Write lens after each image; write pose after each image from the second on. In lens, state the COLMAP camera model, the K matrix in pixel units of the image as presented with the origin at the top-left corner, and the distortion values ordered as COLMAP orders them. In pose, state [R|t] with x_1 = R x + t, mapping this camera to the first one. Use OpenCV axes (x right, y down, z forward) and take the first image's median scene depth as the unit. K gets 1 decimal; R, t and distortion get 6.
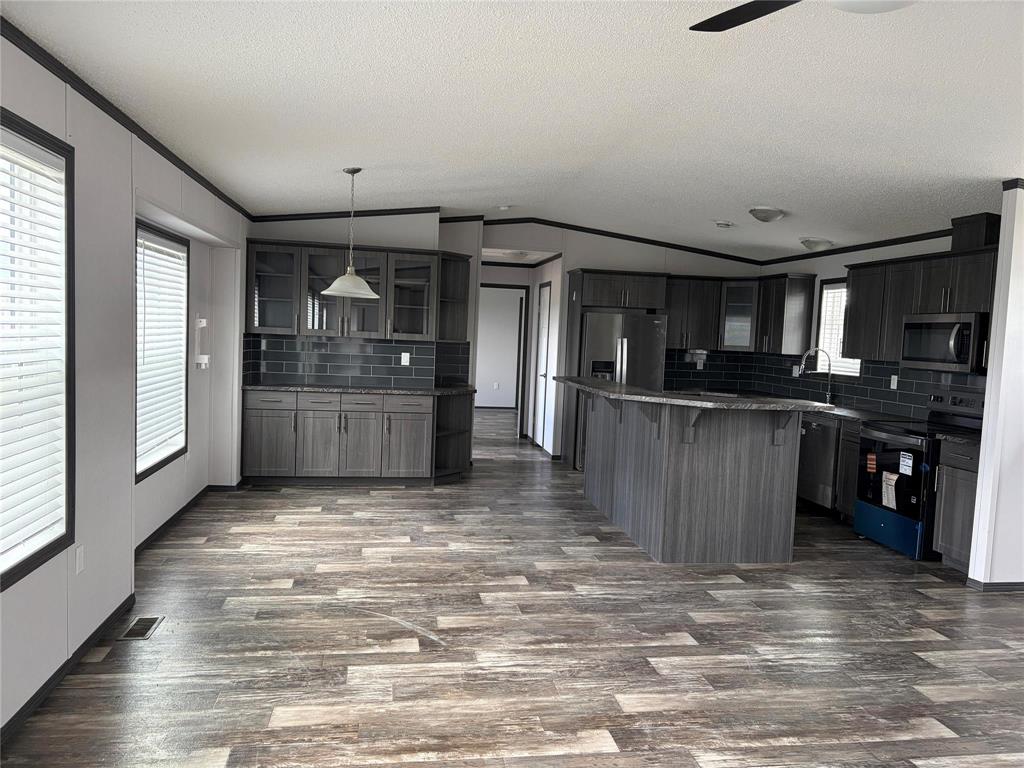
lens RADIAL K [[773.5, 0, 512.5], [0, 773.5, 386.8], [0, 0, 1]] dist [0.045446, -0.044393]
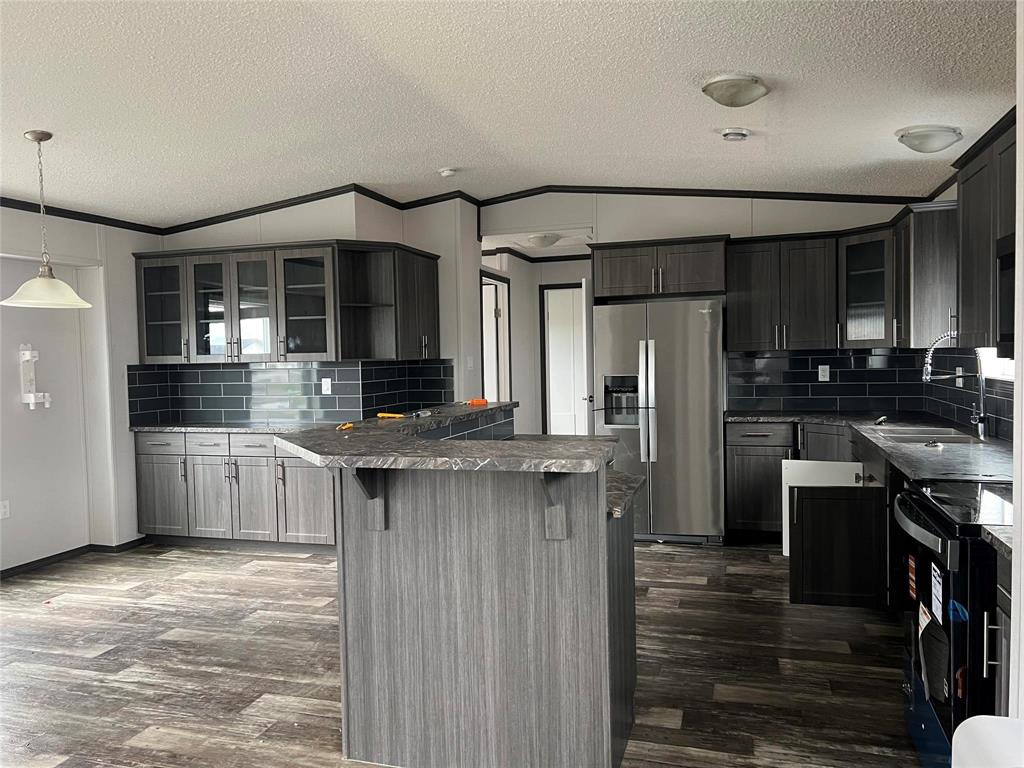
lens RADIAL K [[770.1, 0, 505.6], [0, 770.1, 389.0], [0, 0, 1]] dist [0.049401, -0.053528]
pose [[0.892746, -0.041670, -0.448630, 0.422072], [0.027901, 0.998916, -0.037261, 0.000478], [0.449696, 0.020747, 0.892940, 0.454631]]
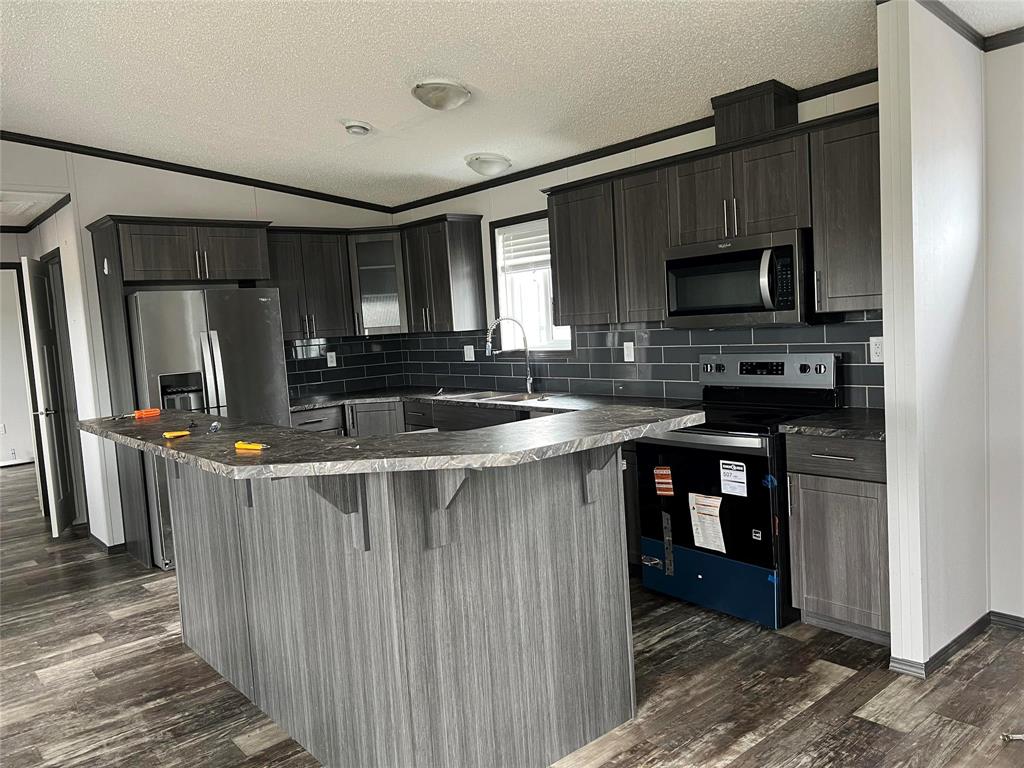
lens RADIAL K [[770.1, 0, 513.4], [0, 770.1, 376.6], [0, 0, 1]] dist [0.049401, -0.053528]
pose [[0.849163, -0.134659, 0.510675, 0.043102], [0.134641, 0.990195, 0.037217, -0.024655], [-0.510679, 0.037155, 0.858968, 0.475980]]
